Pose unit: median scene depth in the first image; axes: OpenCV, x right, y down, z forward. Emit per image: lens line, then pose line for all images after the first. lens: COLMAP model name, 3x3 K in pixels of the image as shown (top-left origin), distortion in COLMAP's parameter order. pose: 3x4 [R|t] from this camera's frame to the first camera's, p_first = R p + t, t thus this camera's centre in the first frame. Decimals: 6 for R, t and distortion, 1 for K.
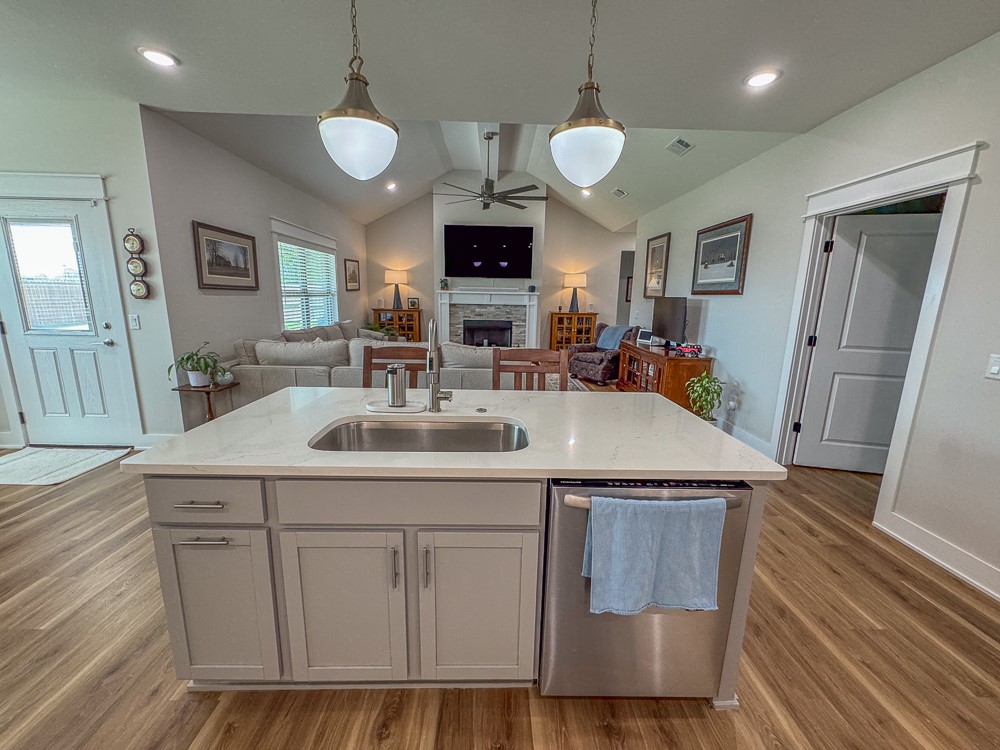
lens RADIAL K [[395.8, 0, 500.9], [0, 395.8, 372.3], [0, 0, 1]] dist [-0.001171, -0.000413]
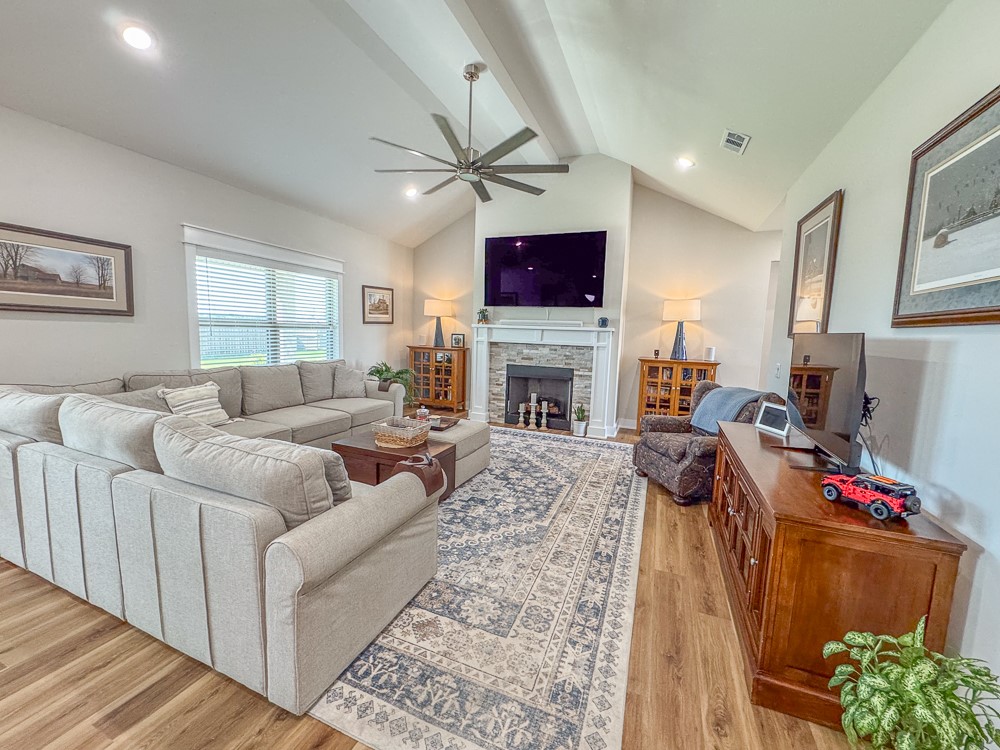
lens RADIAL K [[395.8, 0, 500.9], [0, 395.8, 372.3], [0, 0, 1]] dist [-0.001171, -0.000413]
pose [[0.918070, 0.052262, -0.392958, 0.185834], [-0.091174, 0.992535, -0.081007, -0.058440], [0.385791, 0.110198, 0.915981, 0.334645]]
